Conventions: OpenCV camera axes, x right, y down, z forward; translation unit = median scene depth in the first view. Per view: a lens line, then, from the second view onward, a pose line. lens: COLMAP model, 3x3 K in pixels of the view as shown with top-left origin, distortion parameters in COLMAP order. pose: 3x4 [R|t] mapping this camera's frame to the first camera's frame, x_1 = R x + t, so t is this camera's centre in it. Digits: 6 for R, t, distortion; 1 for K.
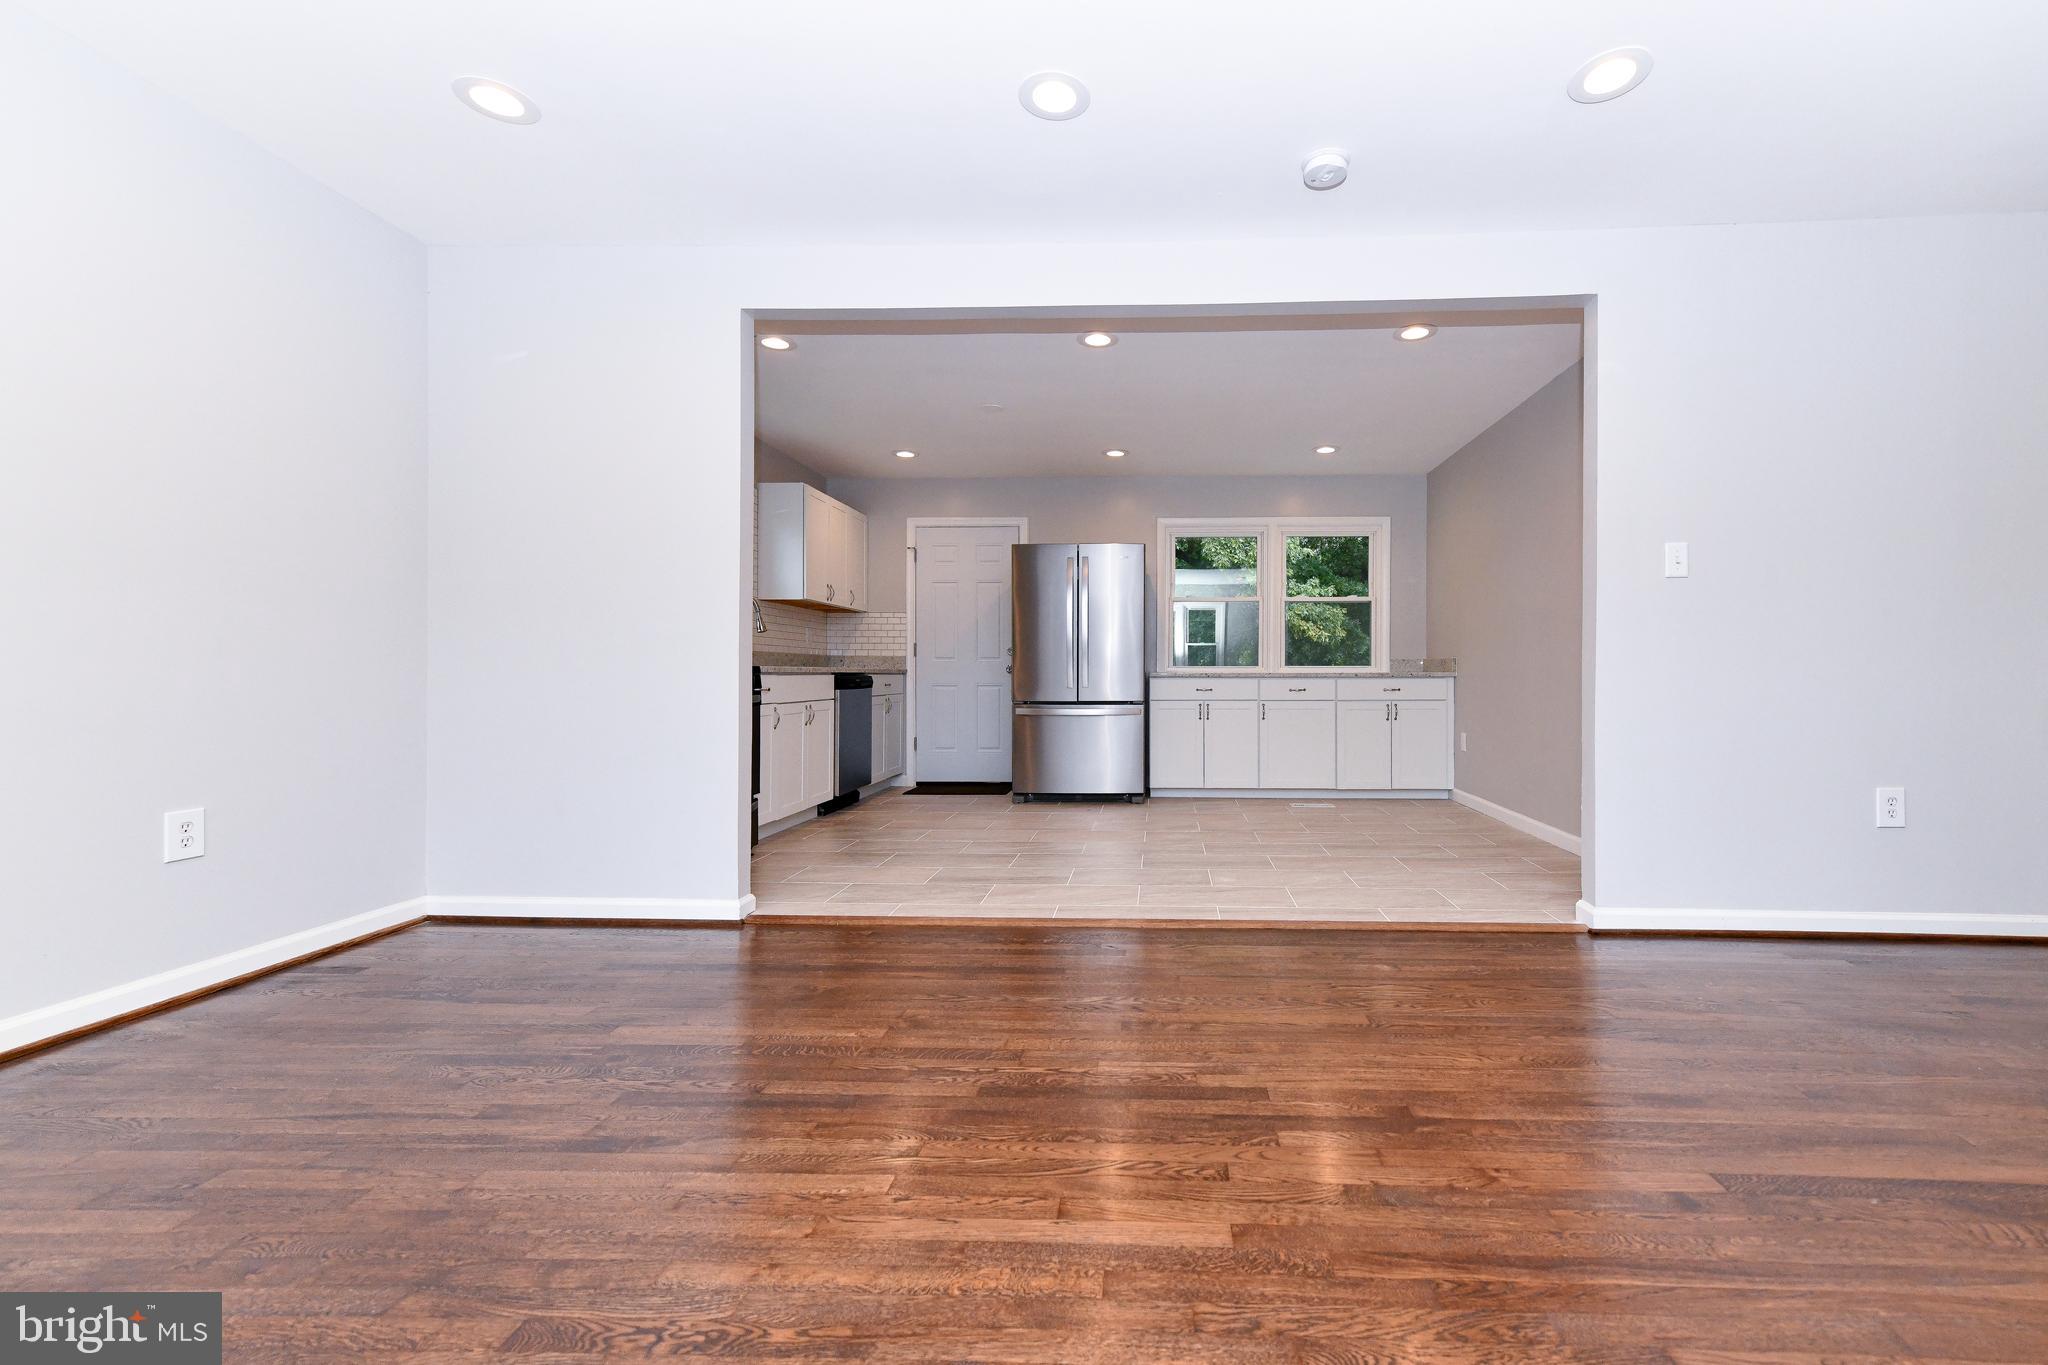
lens RADIAL K [[835.4, 0, 1135.5], [0, 835.4, 679.7], [0, 0, 1]] dist [0.014553, -0.000021]
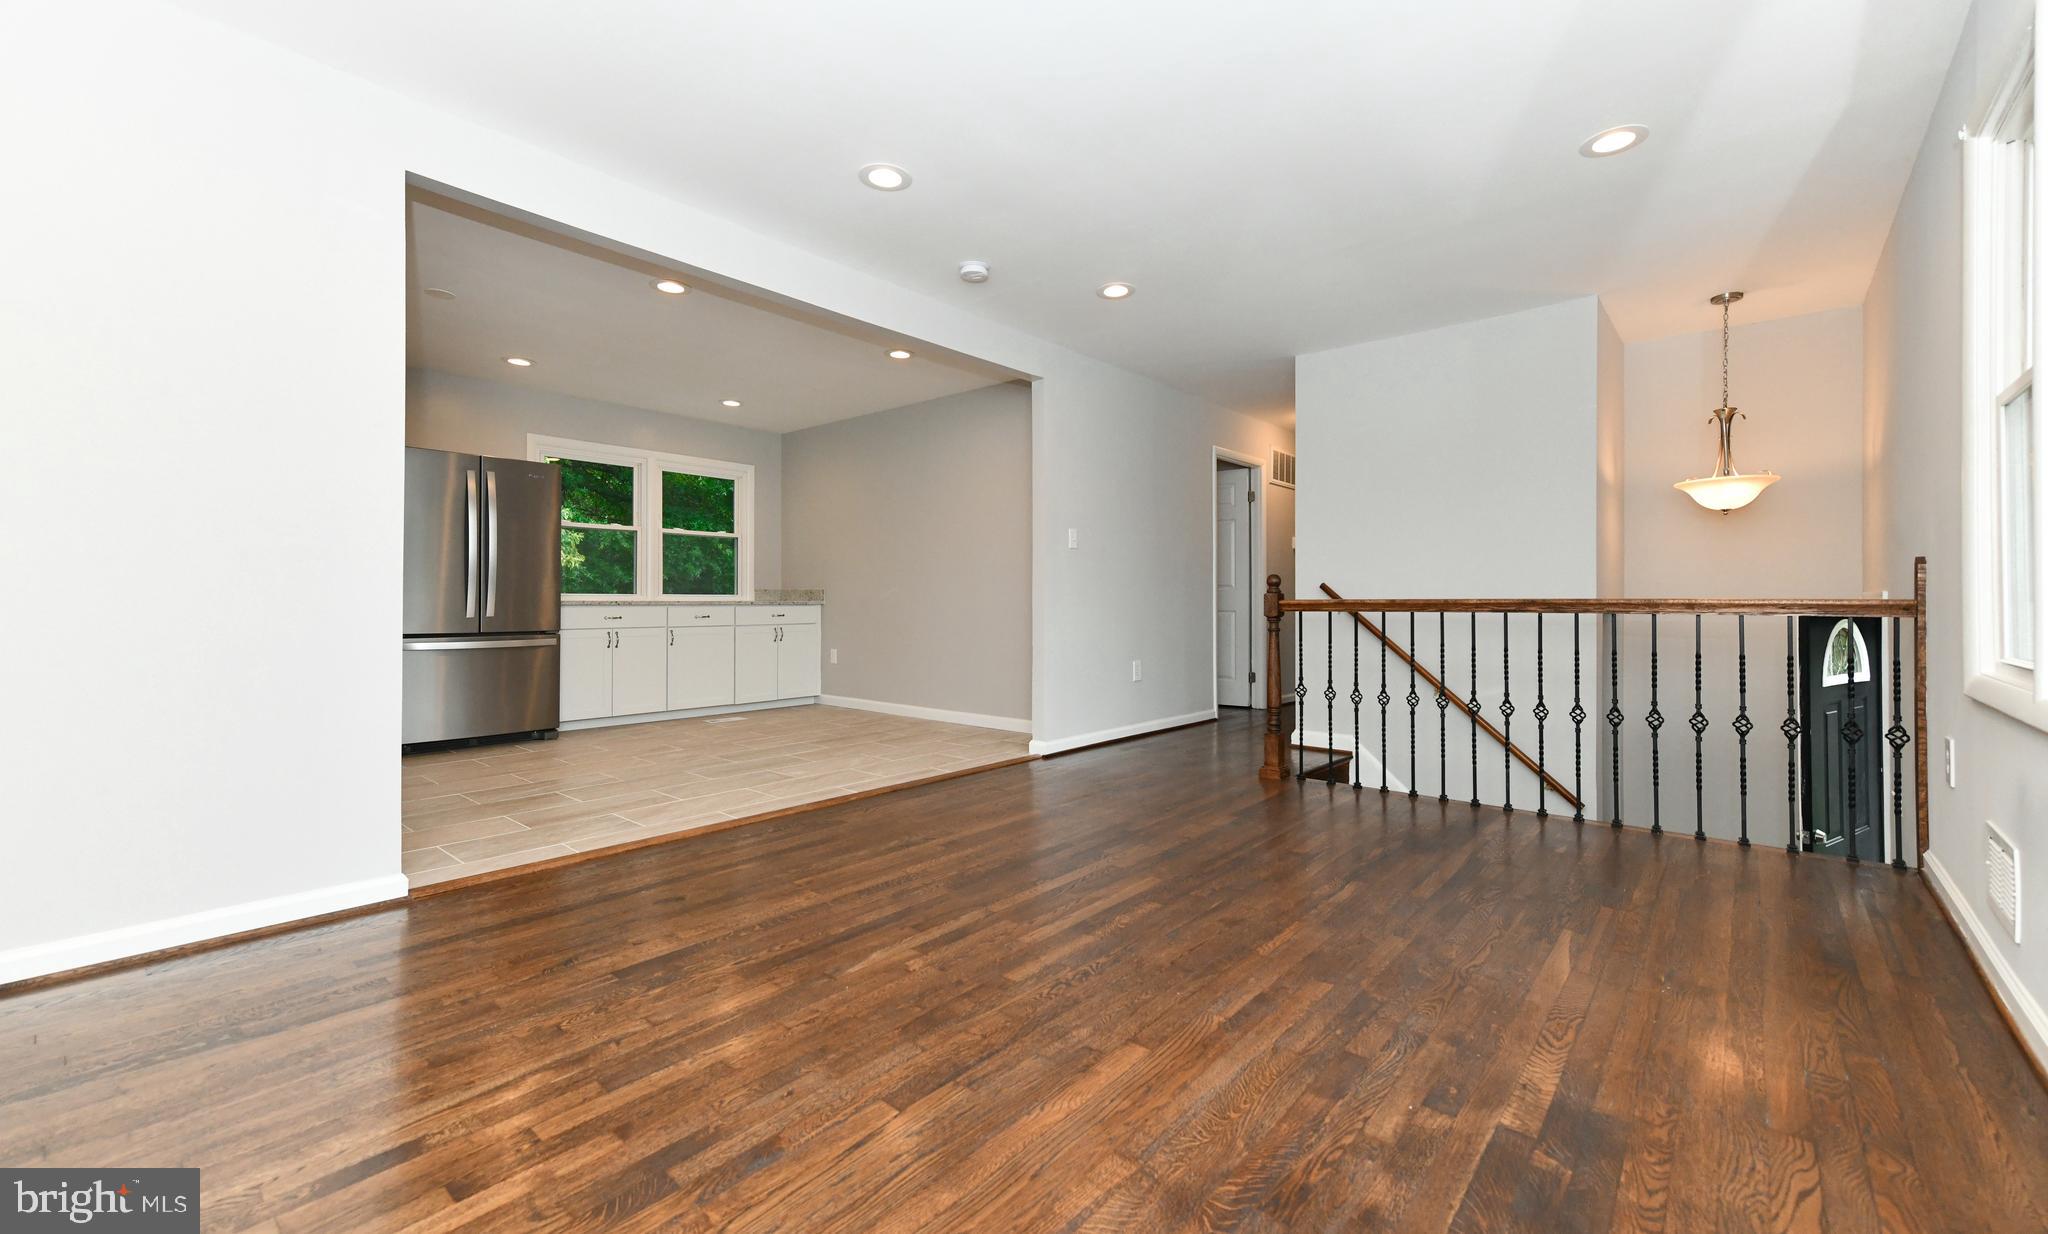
lens RADIAL K [[815.0, 0, 1027.5], [0, 815.0, 596.4], [0, 0, 1]] dist [0.018207, 0.000005]
pose [[0.634419, 0.006257, 0.772964, -0.363931], [0.003758, 0.999930, -0.011179, -0.000773], [-0.772980, 0.009997, 0.634352, -0.004074]]
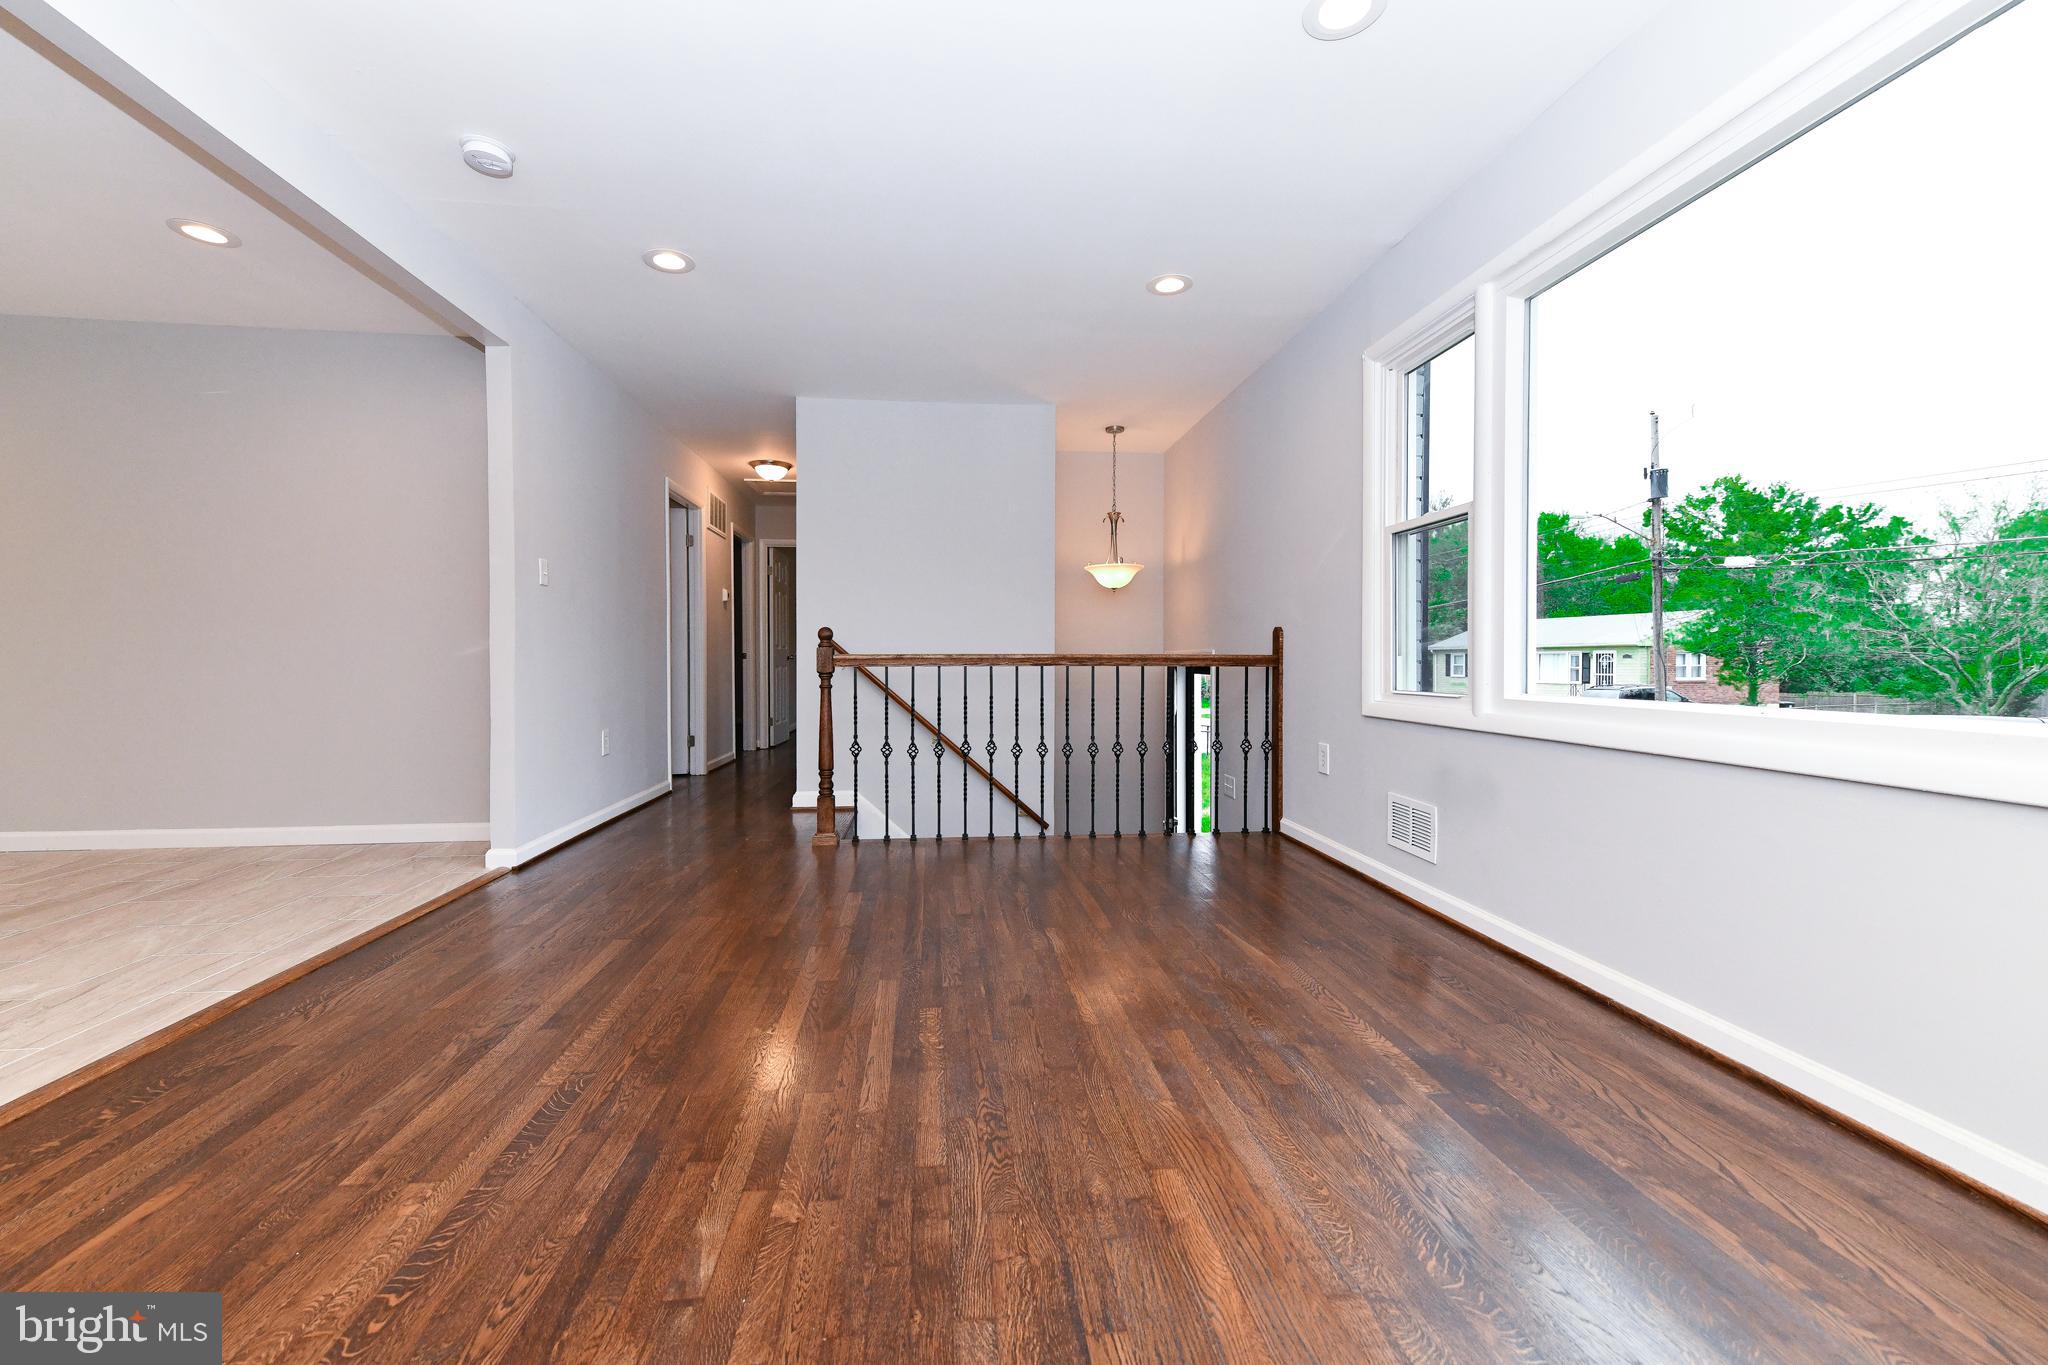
lens RADIAL K [[820.1, 0, 998.6], [0, 820.1, 661.9], [0, 0, 1]] dist [0.018345, -0.000439]
pose [[-0.110178, -0.002857, 0.993908, -0.357389], [0.005883, 0.999976, 0.003527, -0.000147], [-0.993894, 0.006235, -0.110159, 0.214665]]
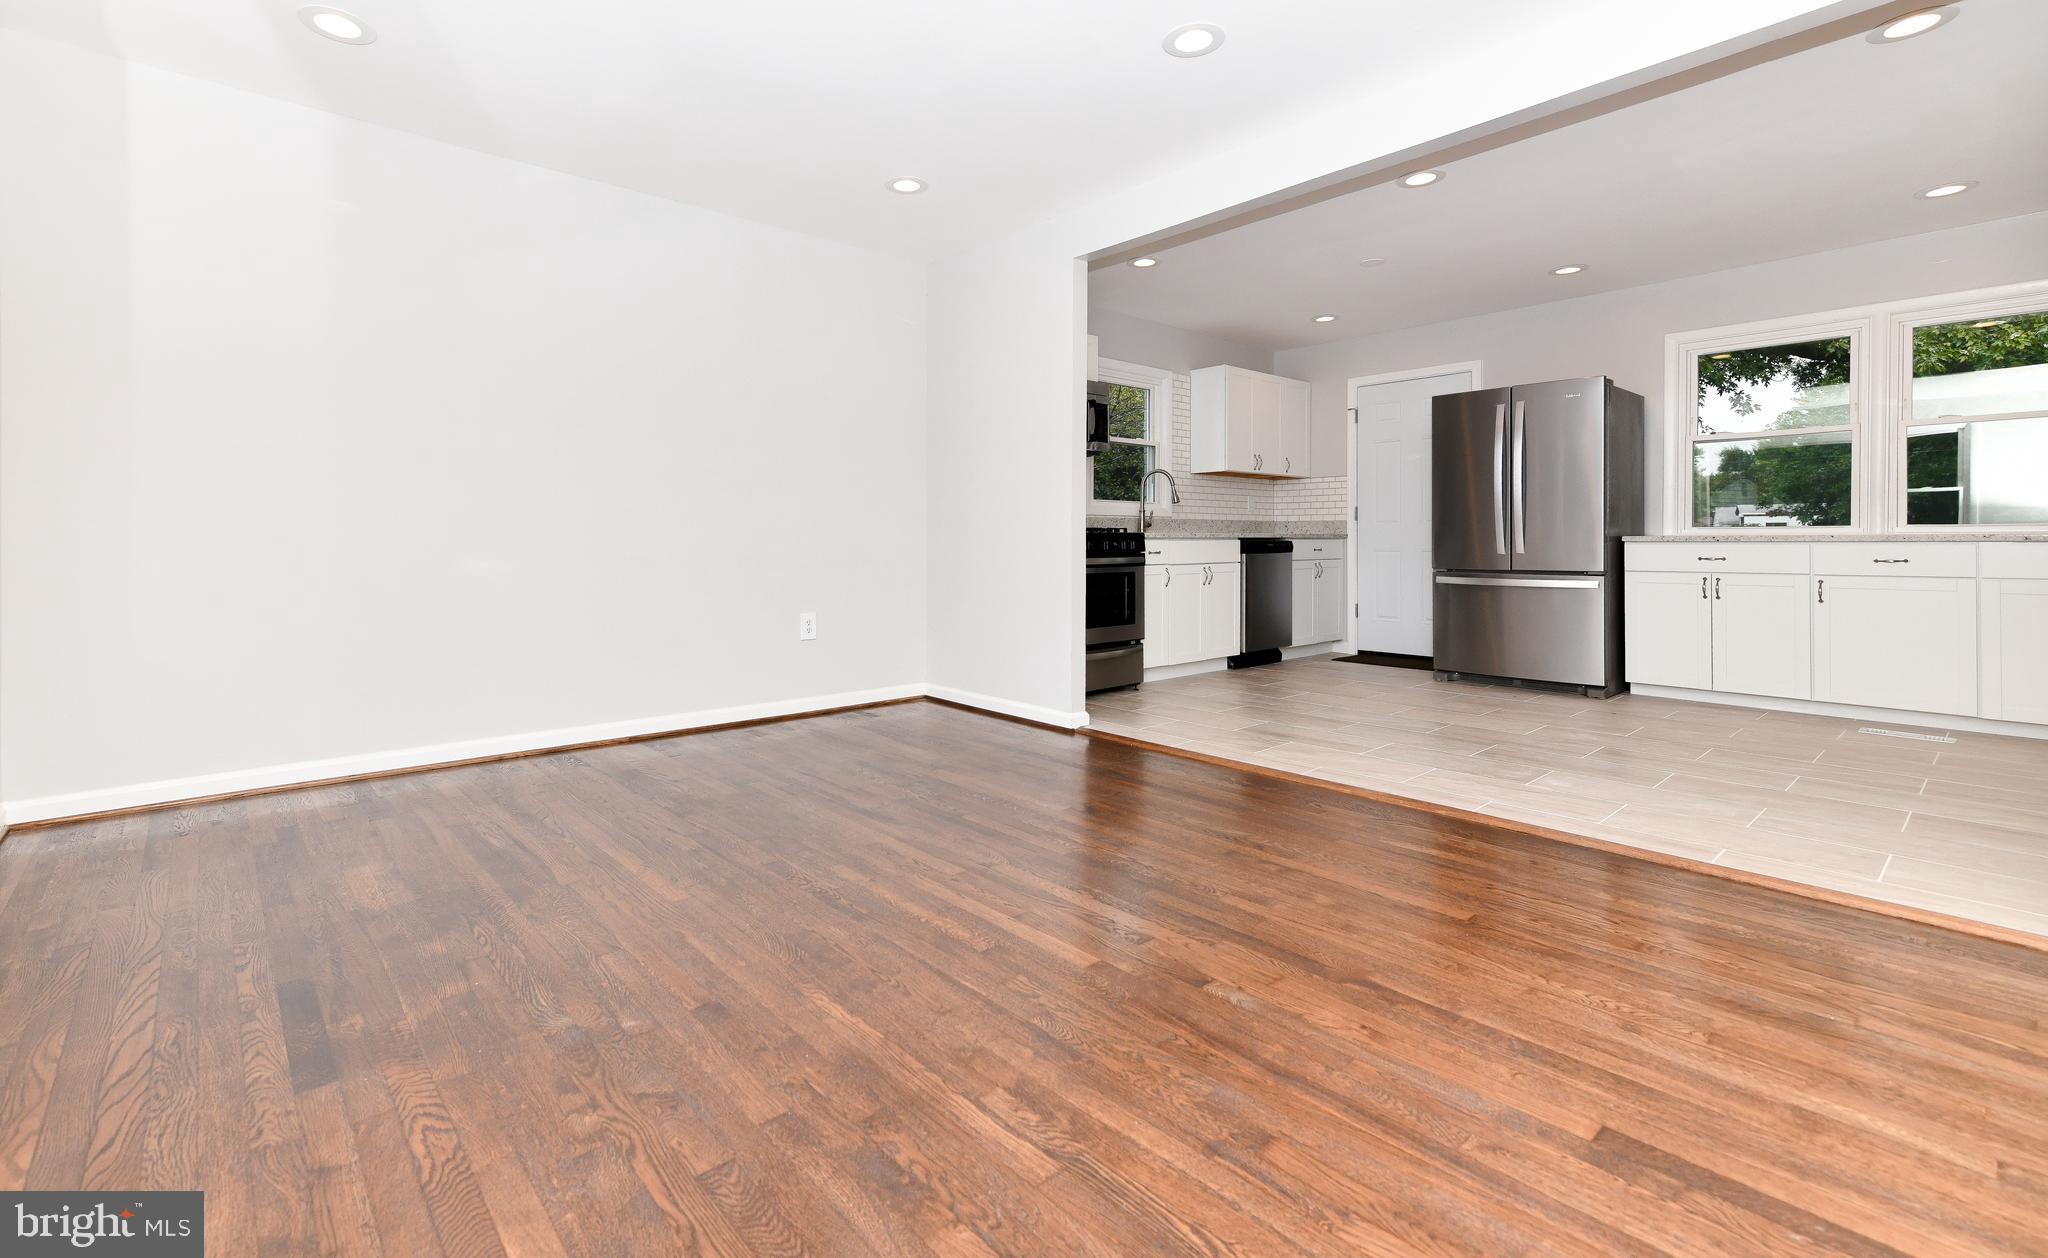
lens RADIAL K [[890.8, 0, 997.4], [0, 890.8, 540.7], [0, 0, 1]] dist [0.019468, -0.000101]
pose [[0.687602, -0.002186, -0.726085, 0.230638], [-0.001637, 0.999988, -0.004562, 0.000952], [0.726086, 0.004326, 0.687590, -0.016606]]
